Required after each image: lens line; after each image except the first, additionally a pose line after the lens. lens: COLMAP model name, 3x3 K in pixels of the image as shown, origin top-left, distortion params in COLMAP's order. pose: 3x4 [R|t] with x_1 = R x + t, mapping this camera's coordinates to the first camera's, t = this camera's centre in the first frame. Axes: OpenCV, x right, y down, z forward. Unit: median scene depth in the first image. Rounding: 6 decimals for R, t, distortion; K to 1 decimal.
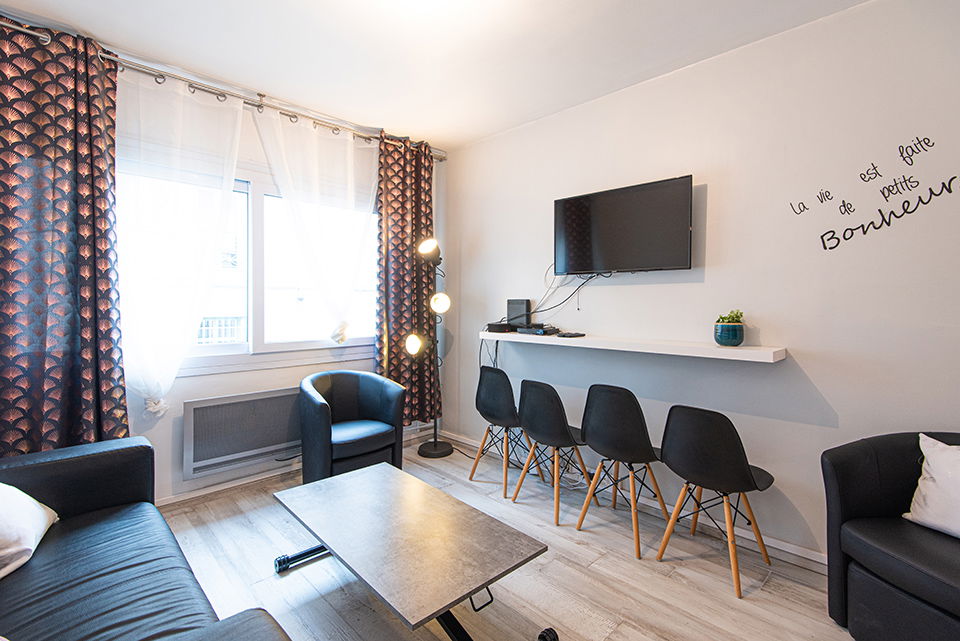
lens RADIAL K [[459.5, 0, 480.0], [0, 459.5, 320.5], [0, 0, 1]] dist [0.000624, -0.019309]
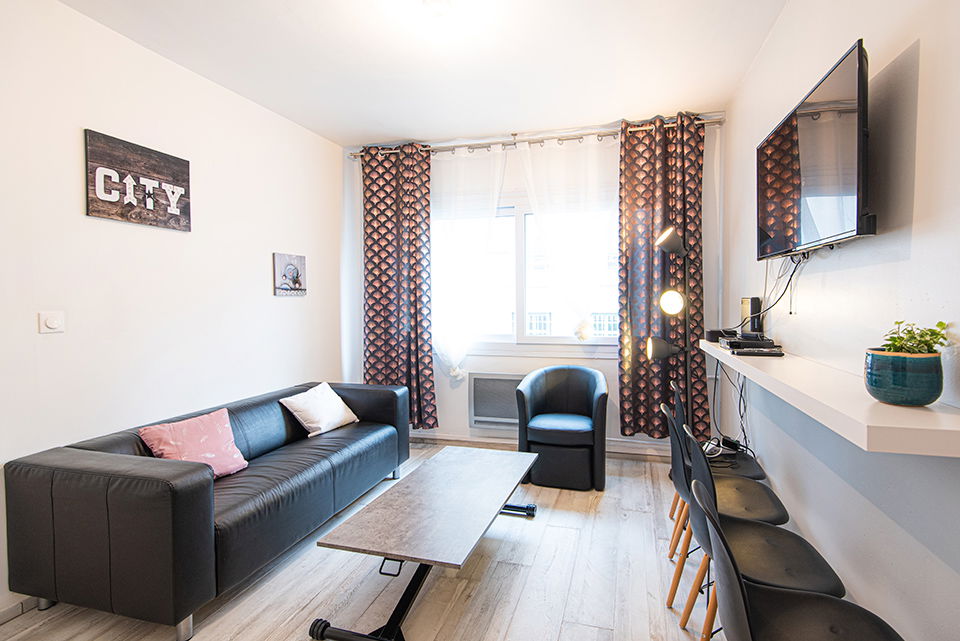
lens RADIAL K [[452.3, 0, 480.0], [0, 452.3, 320.5], [0, 0, 1]] dist [-0.001143, -0.000741]
pose [[0.467114, 0.034328, -0.883530, 0.640322], [-0.024168, 0.999368, 0.026052, -0.022611], [0.883867, 0.009184, 0.467649, 0.390882]]
